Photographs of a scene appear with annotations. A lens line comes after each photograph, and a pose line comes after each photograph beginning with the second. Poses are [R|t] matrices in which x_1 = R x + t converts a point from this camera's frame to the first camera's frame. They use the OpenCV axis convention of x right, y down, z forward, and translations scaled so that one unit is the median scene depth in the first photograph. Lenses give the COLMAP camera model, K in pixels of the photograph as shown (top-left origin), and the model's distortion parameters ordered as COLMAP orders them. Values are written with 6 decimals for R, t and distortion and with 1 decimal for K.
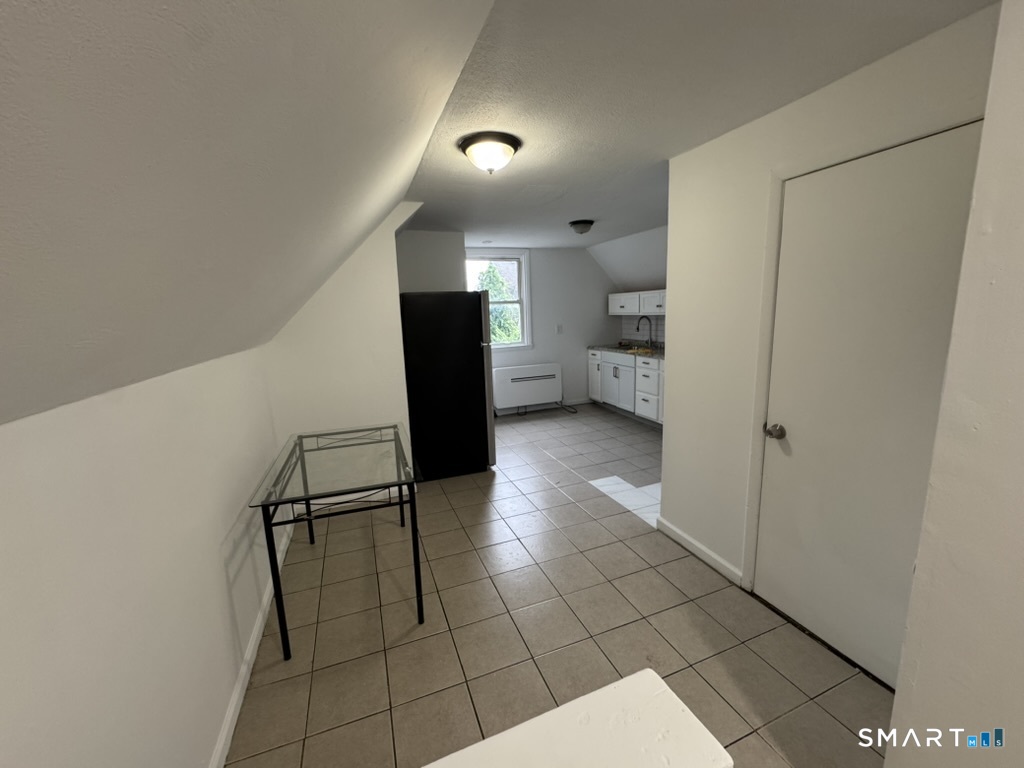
lens RADIAL K [[410.2, 0, 512.0], [0, 410.2, 384.0], [0, 0, 1]] dist [-0.000138, 0.000004]
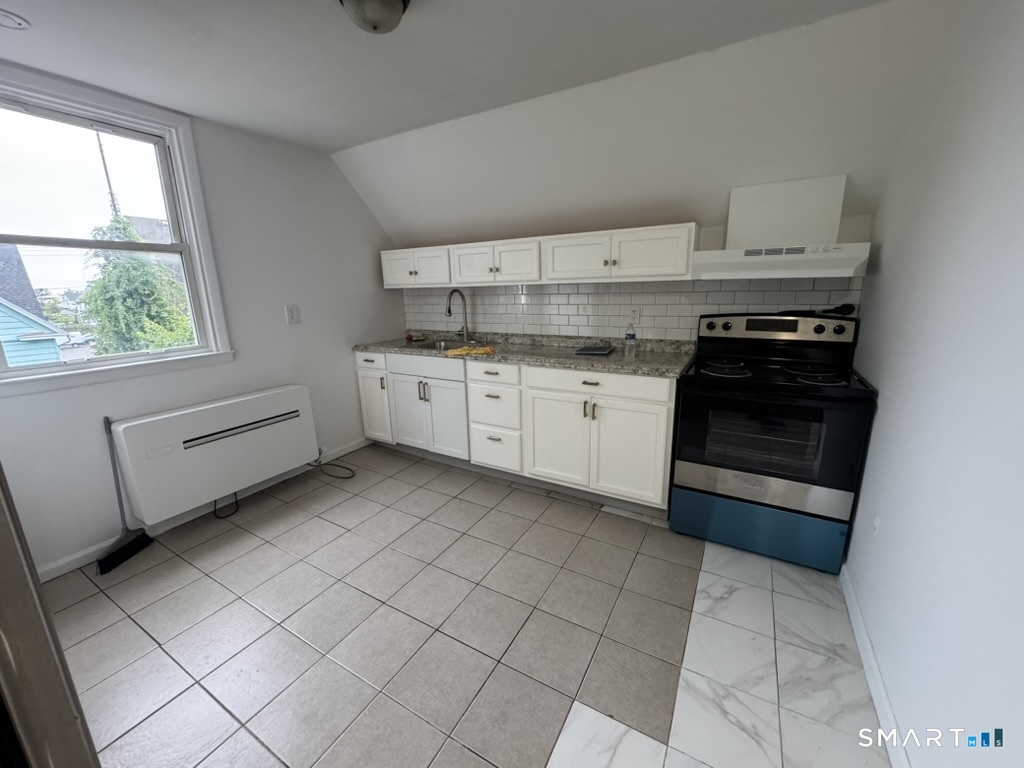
lens RADIAL K [[410.2, 0, 512.0], [0, 410.2, 384.0], [0, 0, 1]] dist [-0.000138, 0.000004]
pose [[0.779538, -0.120065, 0.614740, 0.009395], [0.102671, 0.992675, 0.063684, -0.060006], [-0.617883, 0.013472, 0.786155, 0.486162]]
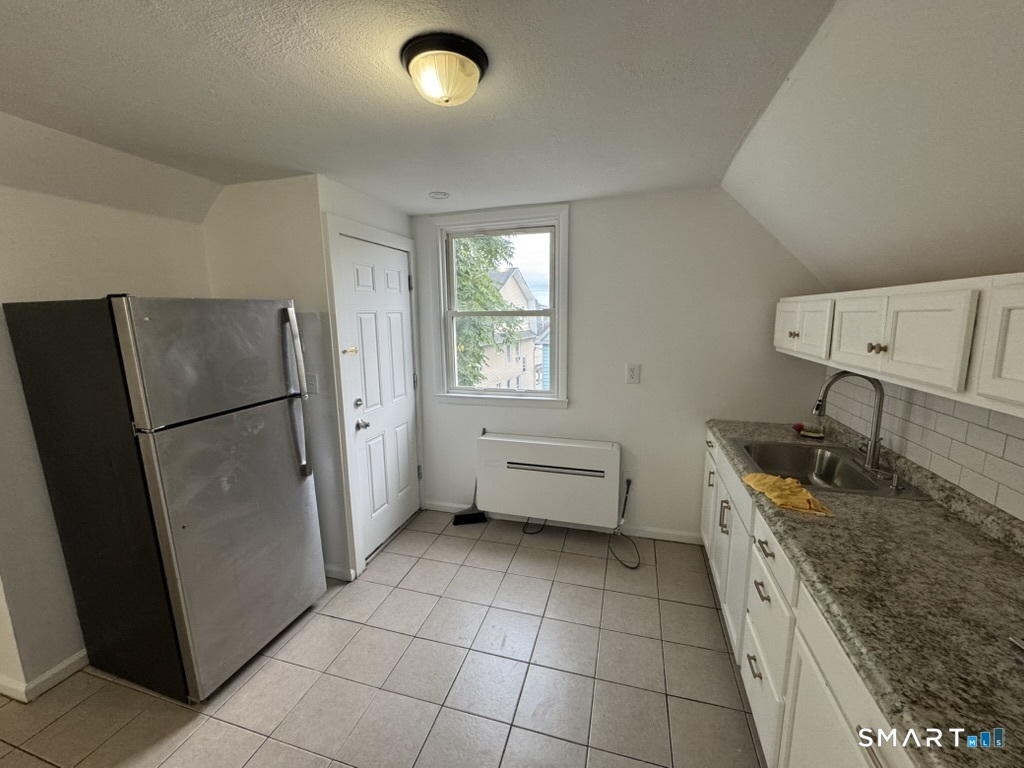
lens RADIAL K [[410.2, 0, 512.0], [0, 410.2, 384.0], [0, 0, 1]] dist [-0.000138, 0.000004]
pose [[0.792855, 0.130994, -0.595164, 0.299302], [-0.127712, 0.990654, 0.047907, -0.134989], [0.595877, 0.038026, 0.802175, 0.584576]]
